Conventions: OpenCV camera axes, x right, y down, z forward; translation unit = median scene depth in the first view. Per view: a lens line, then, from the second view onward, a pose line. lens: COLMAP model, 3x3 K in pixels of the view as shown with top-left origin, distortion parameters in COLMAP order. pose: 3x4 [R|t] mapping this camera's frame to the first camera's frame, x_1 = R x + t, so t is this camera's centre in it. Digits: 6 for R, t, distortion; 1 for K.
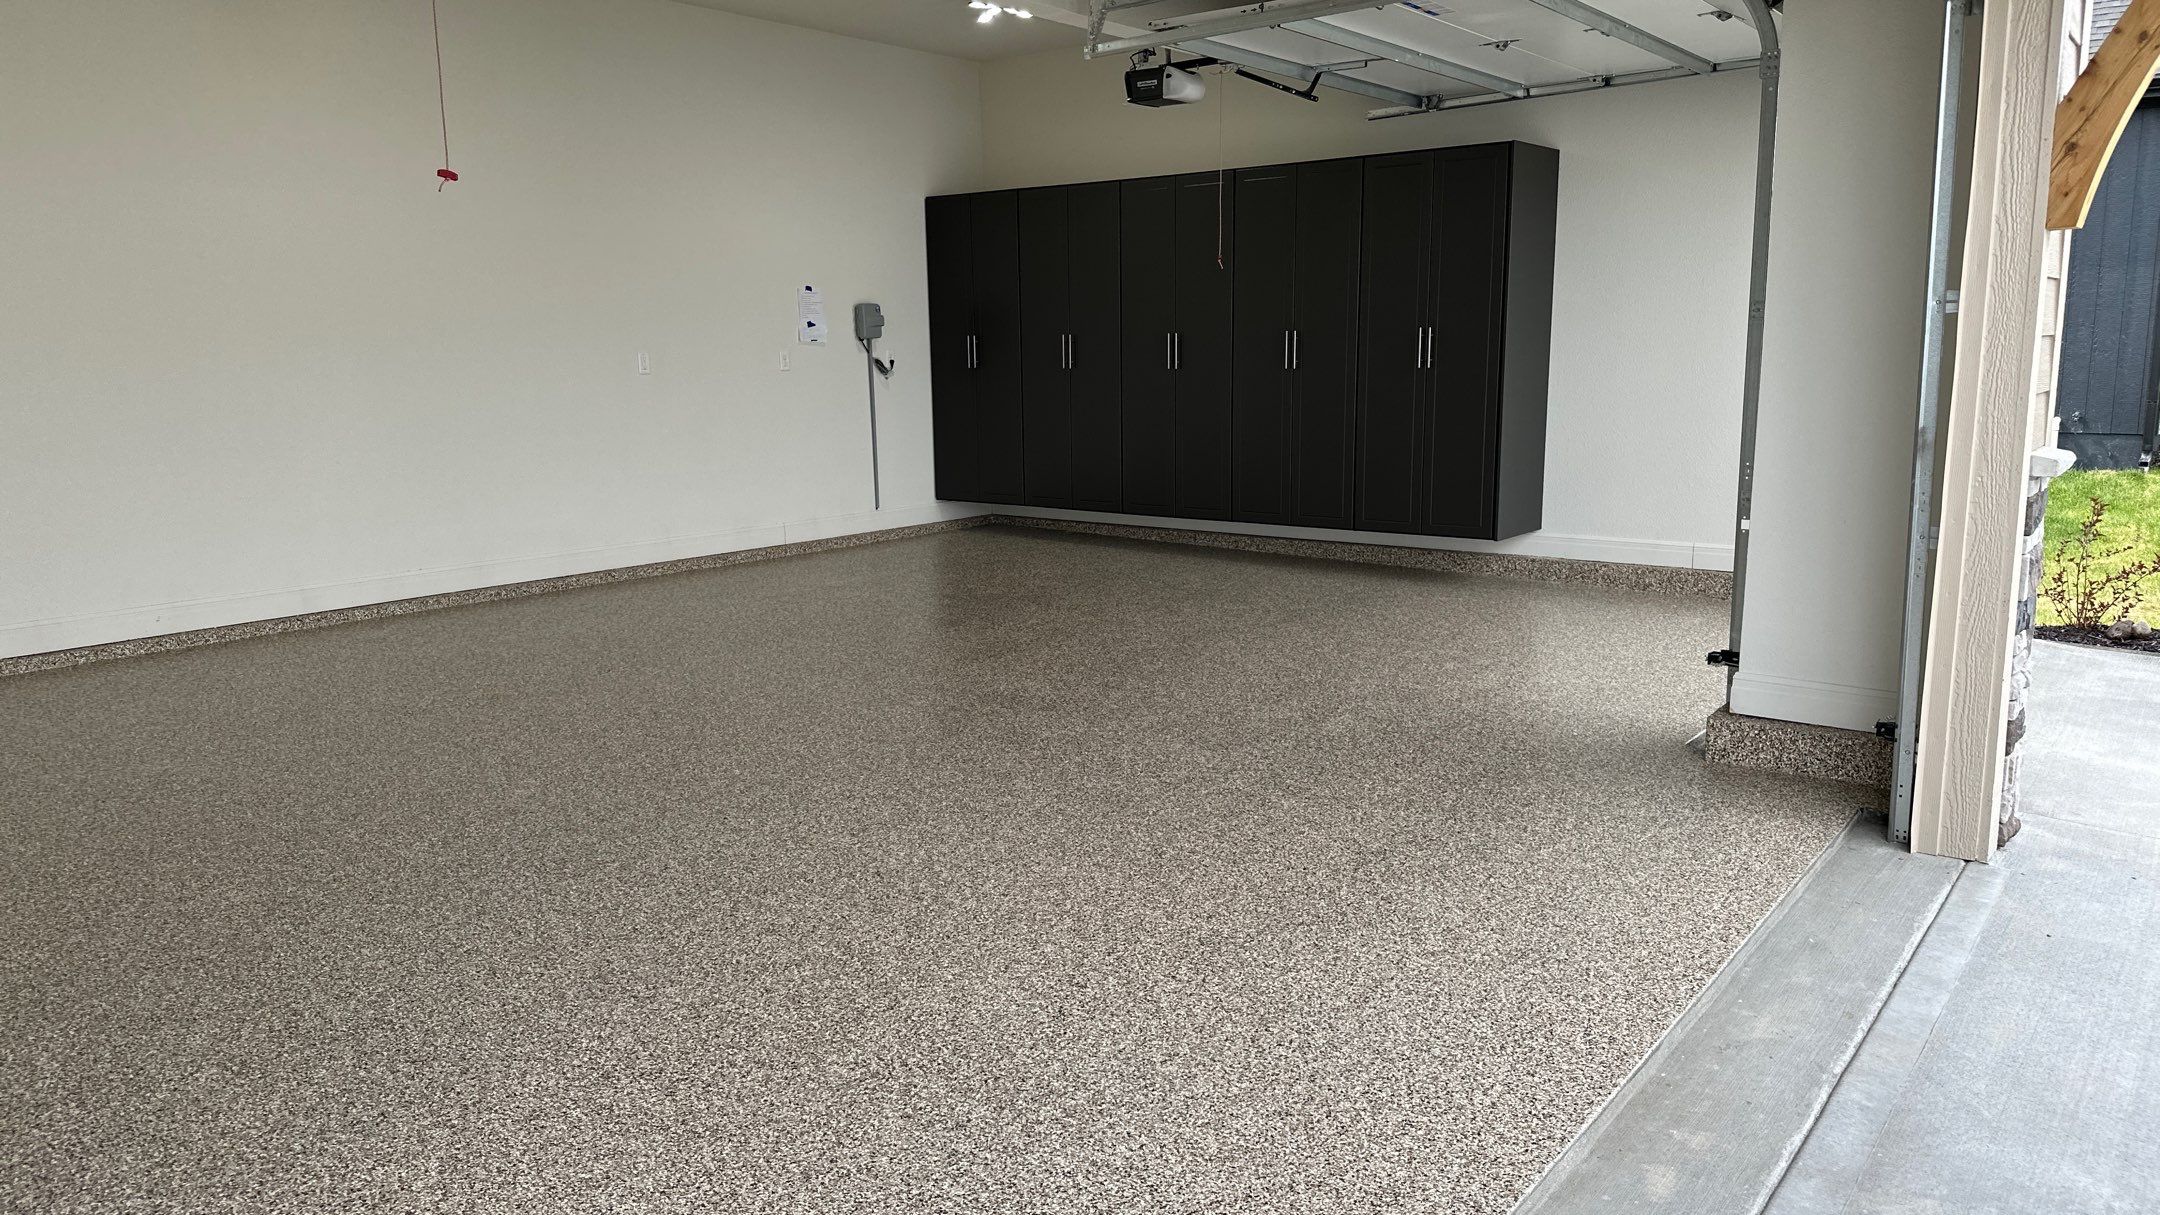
lens RADIAL K [[1509.2, 0, 1069.2], [0, 1509.2, 603.3], [0, 0, 1]] dist [0.062722, -0.077584]
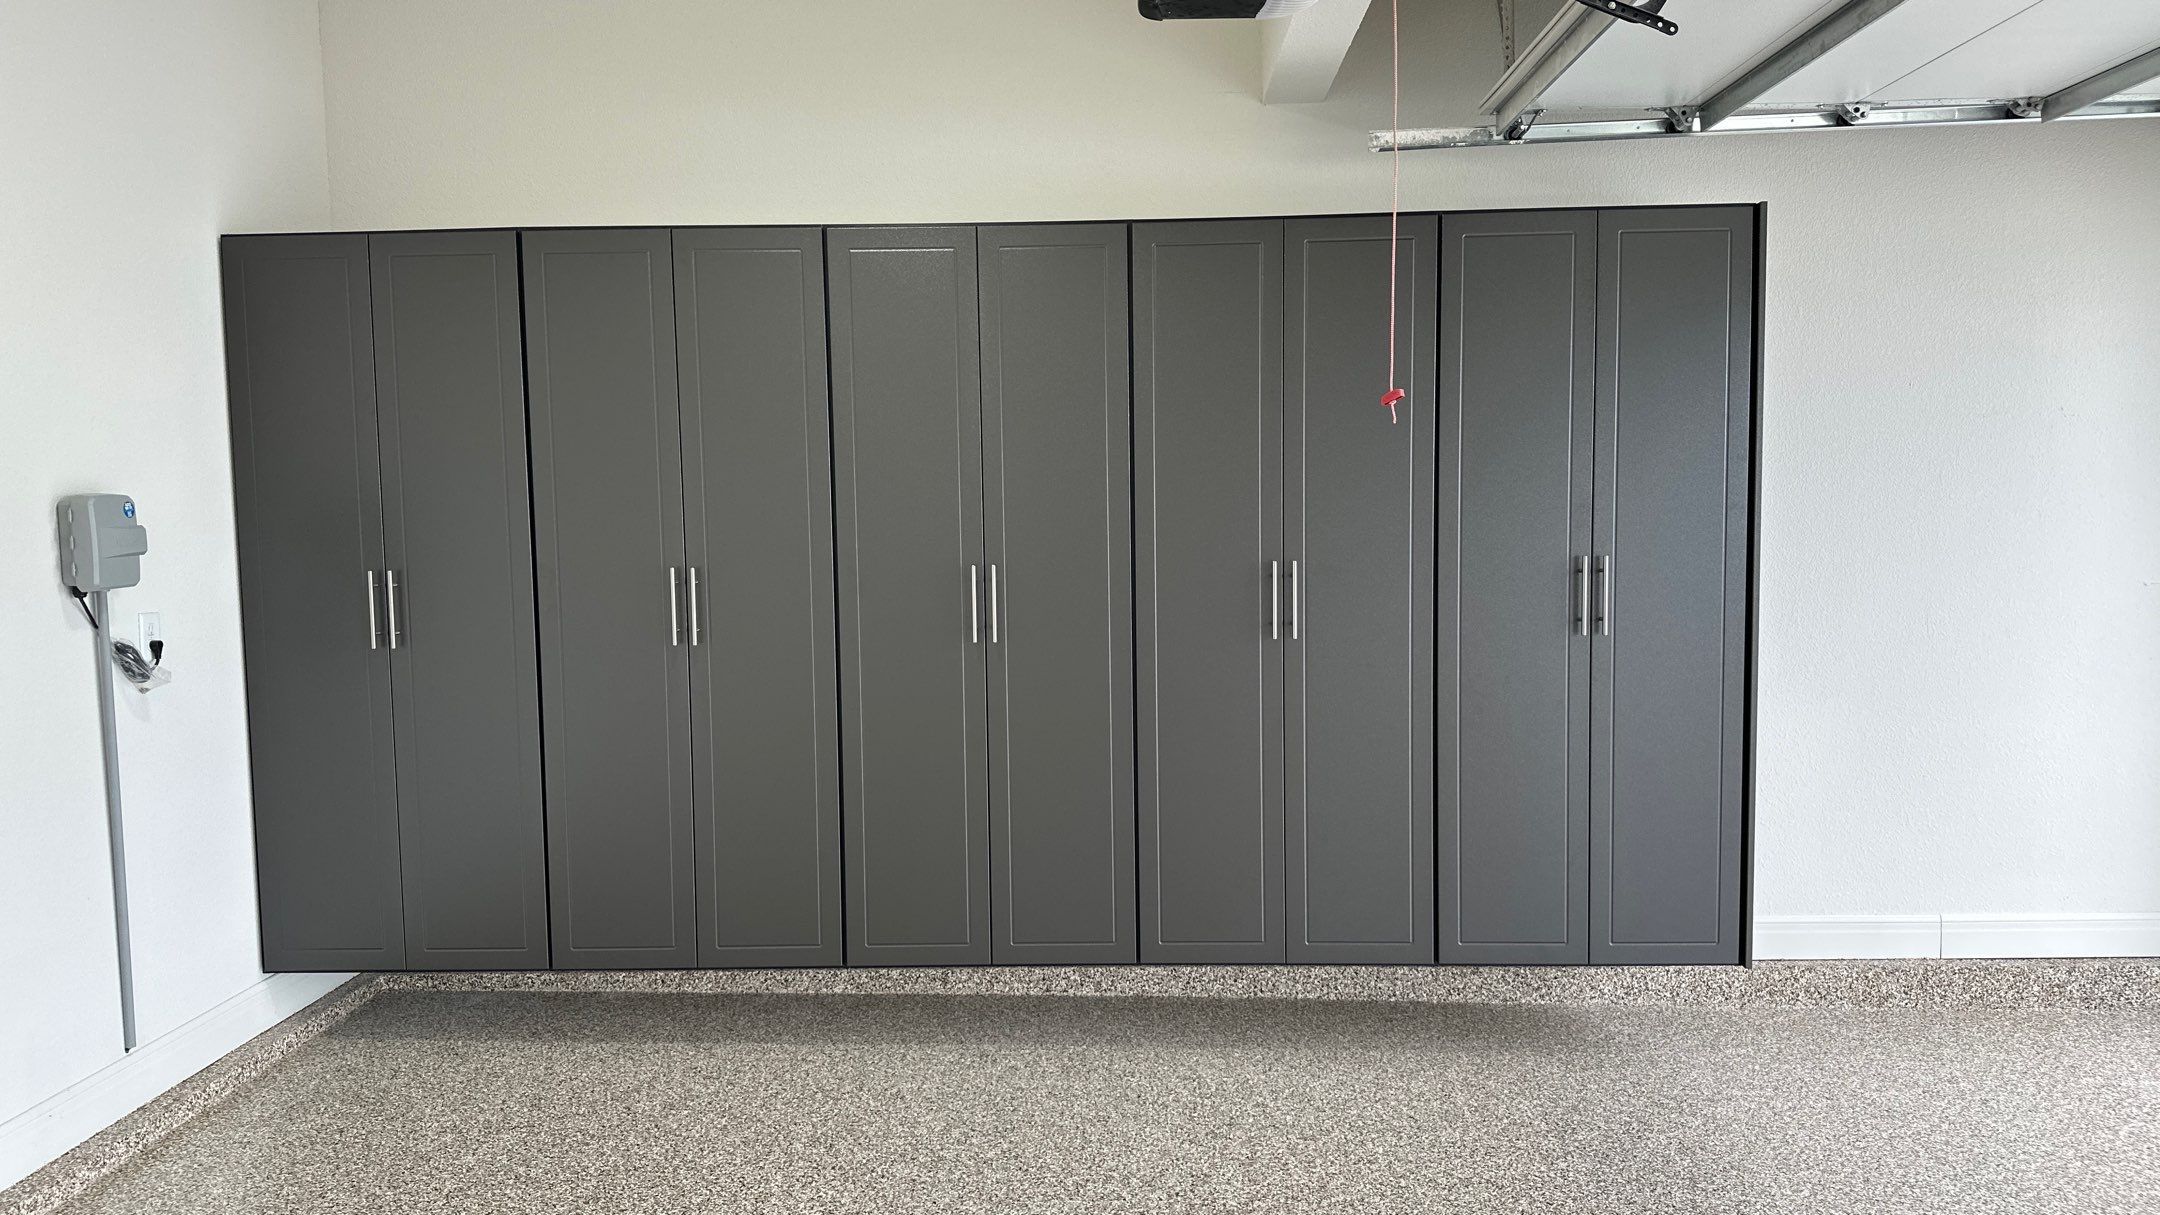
lens RADIAL K [[1509.2, 0, 1082.3], [0, 1509.2, 604.1], [0, 0, 1]] dist [0.062722, -0.077584]
pose [[0.803235, -0.037296, 0.594494, -0.245863], [0.106356, 0.990980, -0.081529, -0.179323], [-0.586091, 0.128715, 0.799956, 0.877746]]
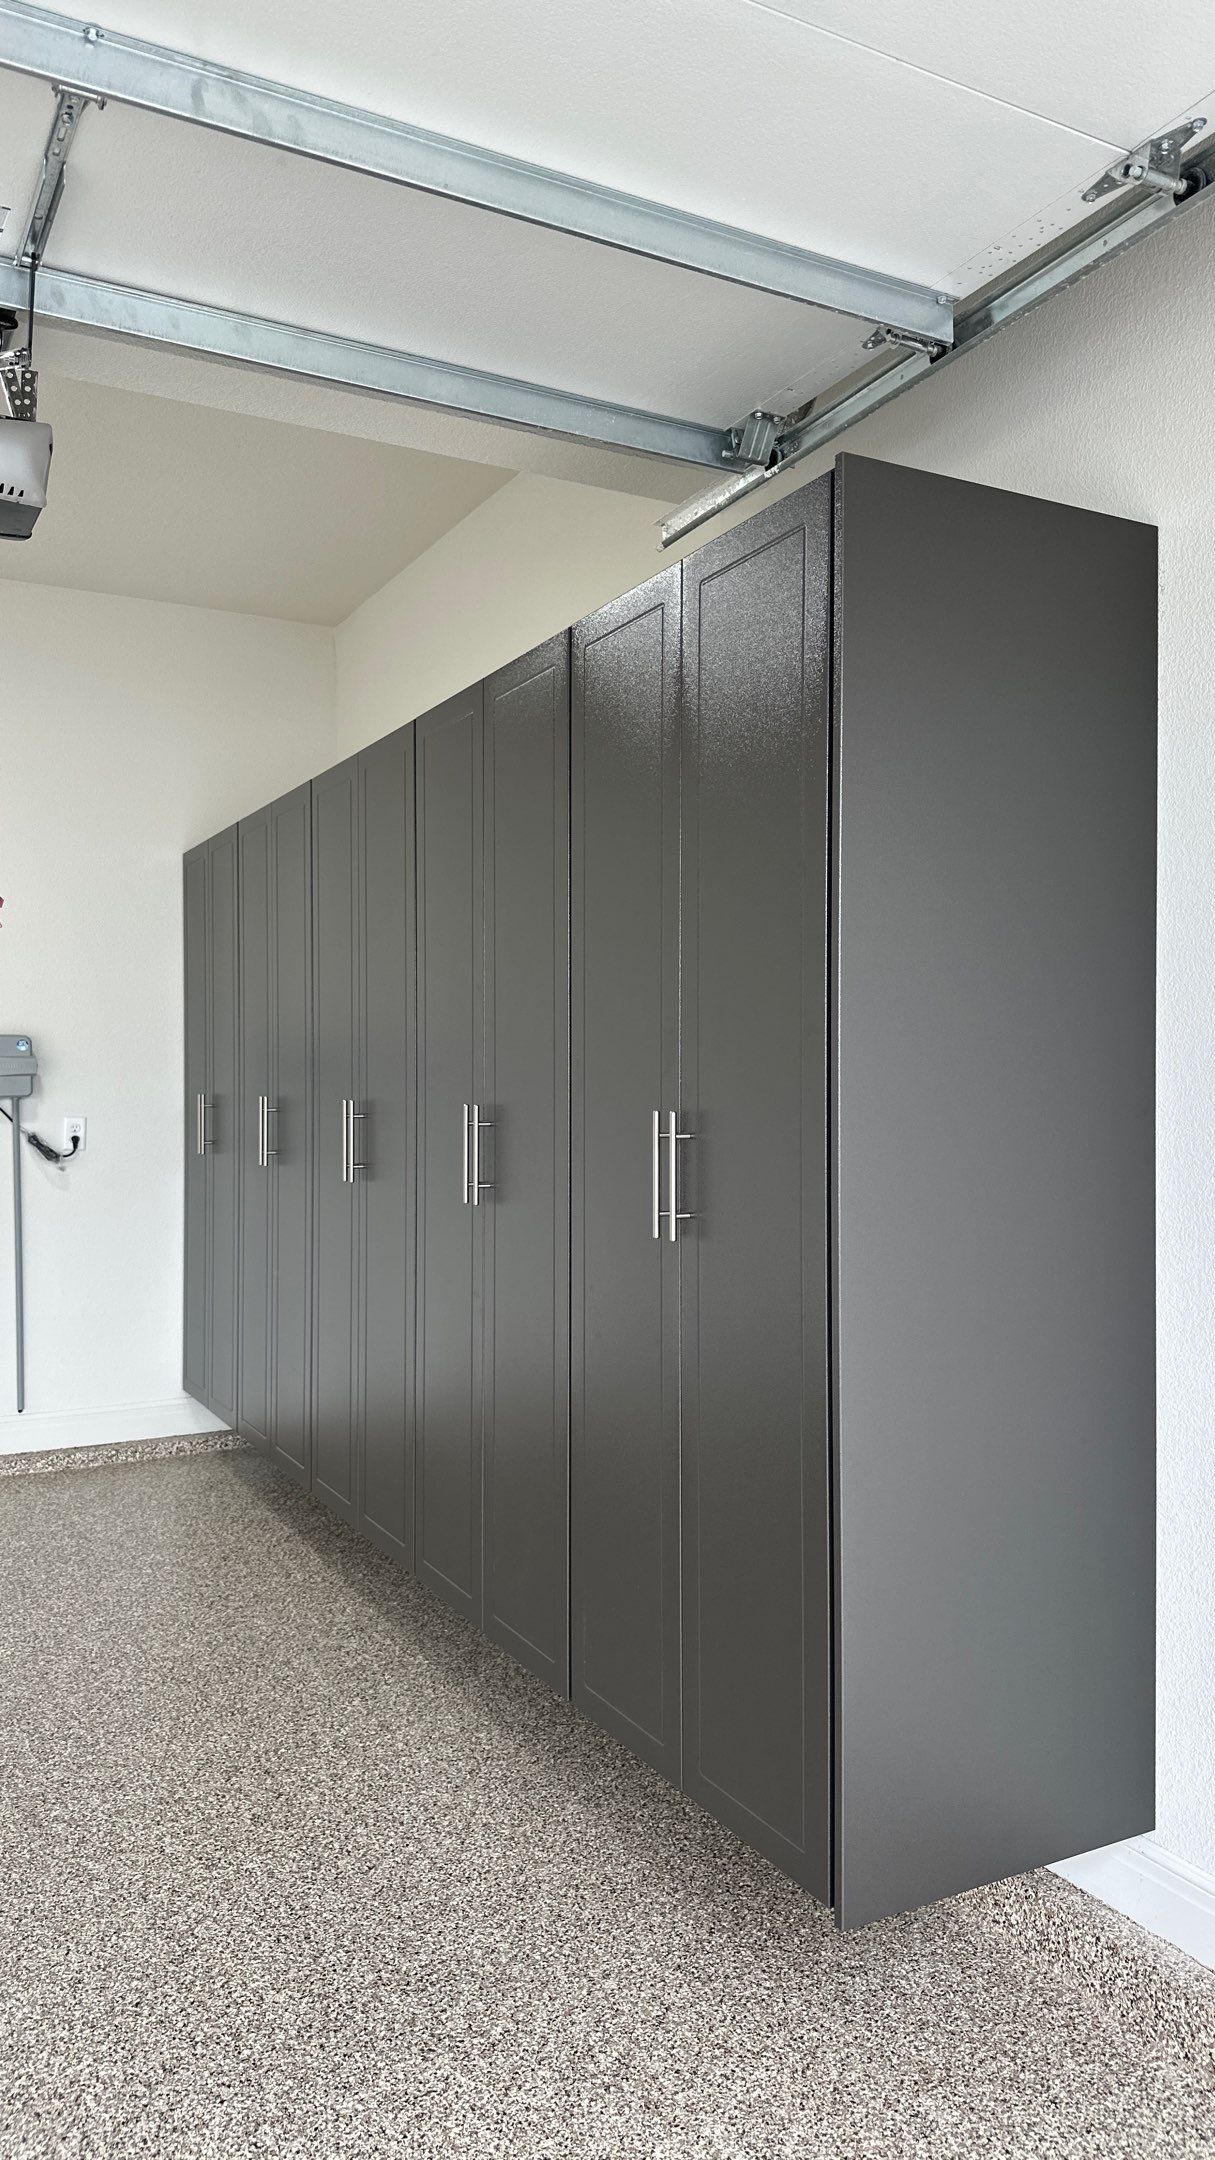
lens RADIAL K [[1509.2, 0, 611.5], [0, 1509.2, 1079.6], [0, 0, 1]] dist [0.062722, -0.077584]
pose [[0.918489, 0.017247, -0.395070, 0.431229], [-0.086755, 0.983499, -0.158758, -0.173044], [0.385813, 0.180092, 0.904829, 0.897013]]
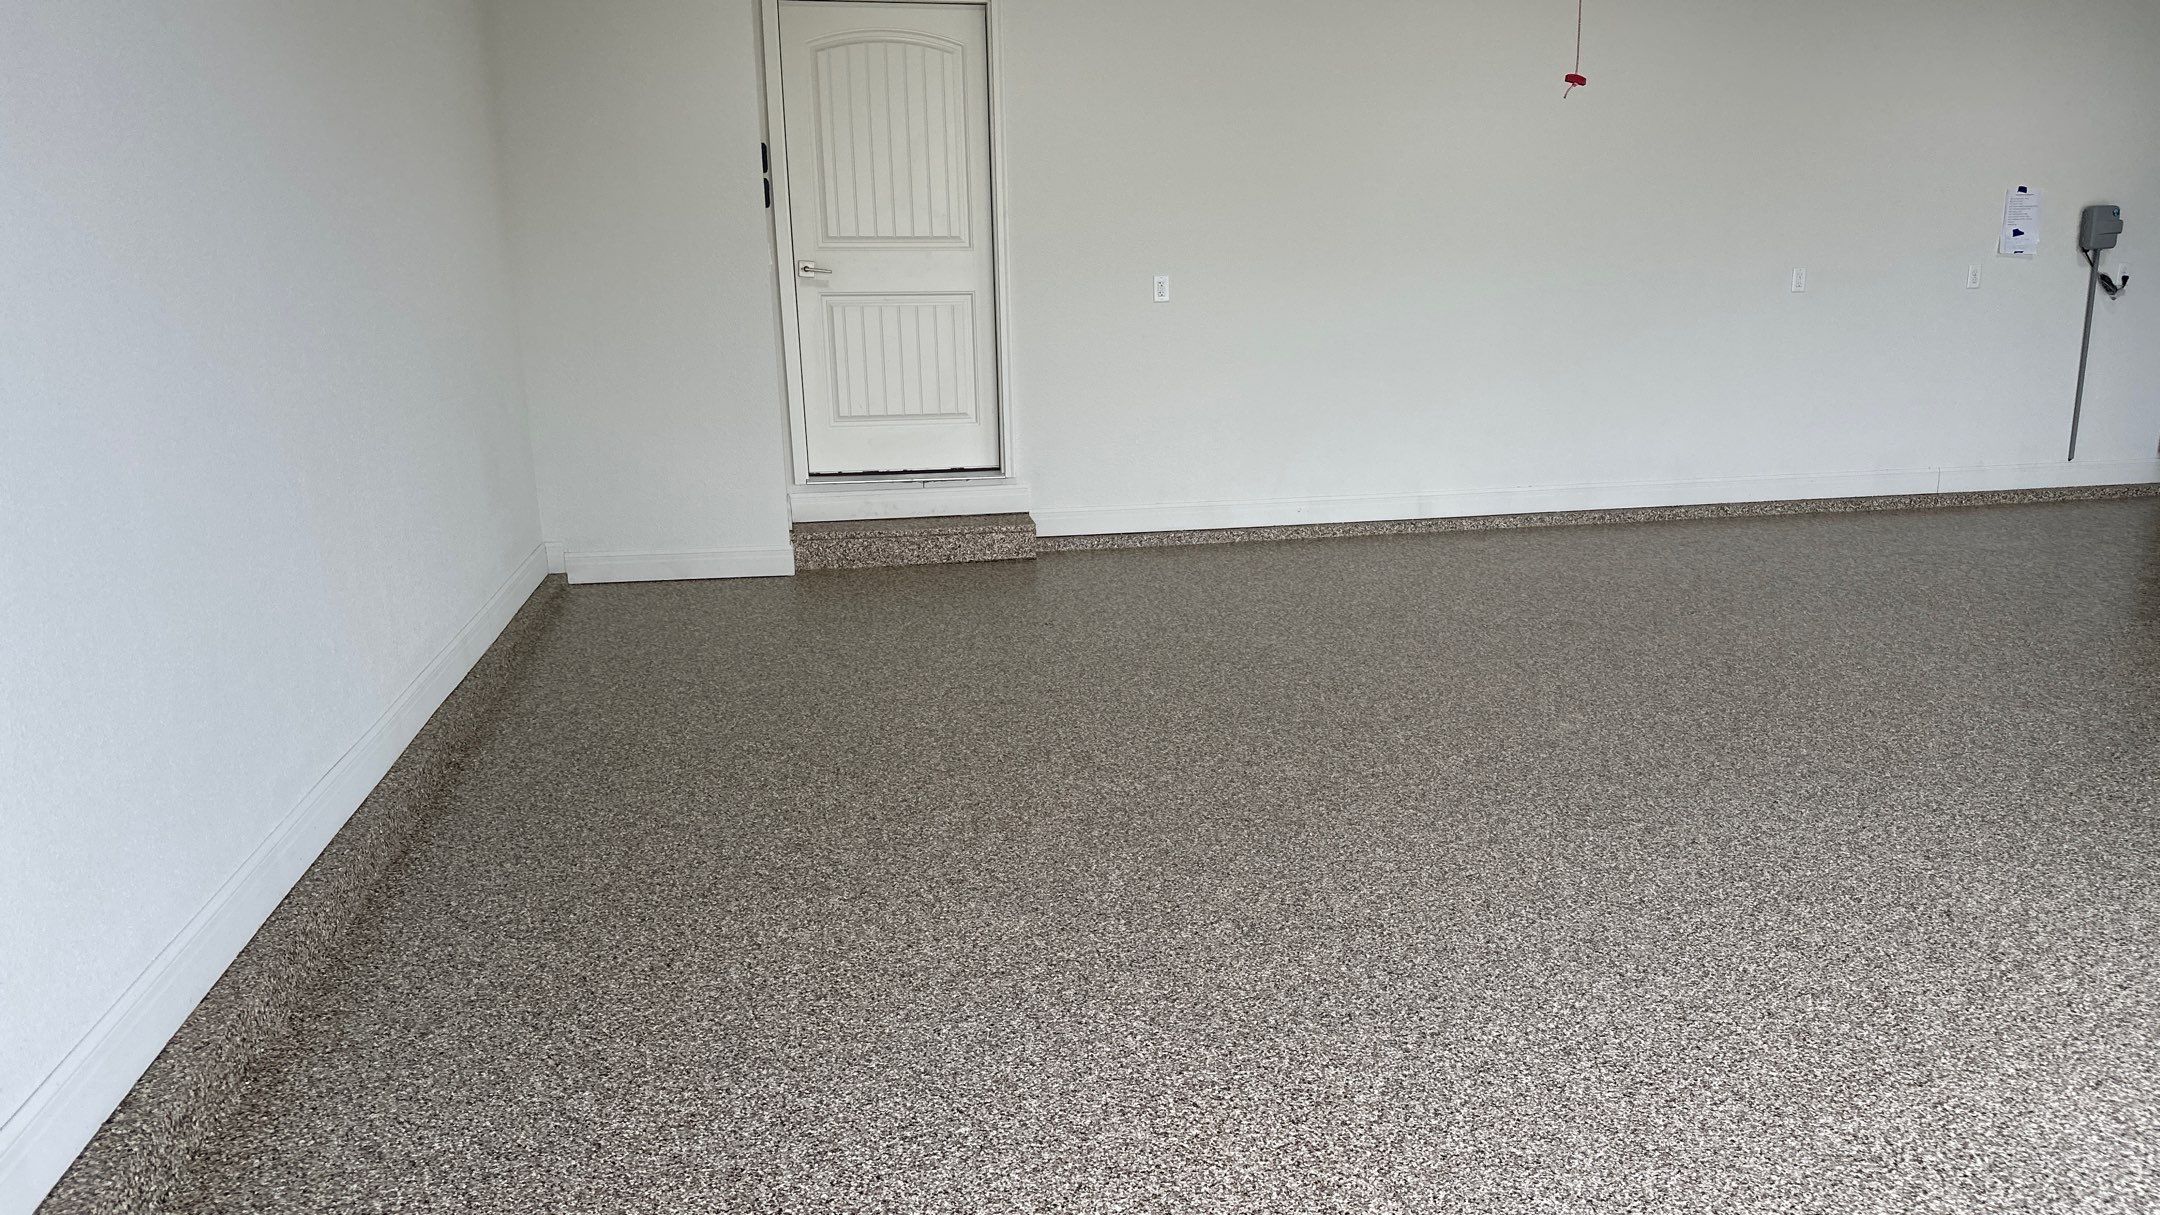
lens RADIAL K [[1501.8, 0, 1089.0], [0, 1501.8, 645.6], [0, 0, 1]] dist [0.038785, -0.050892]
pose [[0.755588, 0.159937, -0.635222, 0.012059], [-0.107405, 0.986860, 0.120716, -0.008474], [0.646182, -0.022986, 0.762837, 0.046263]]
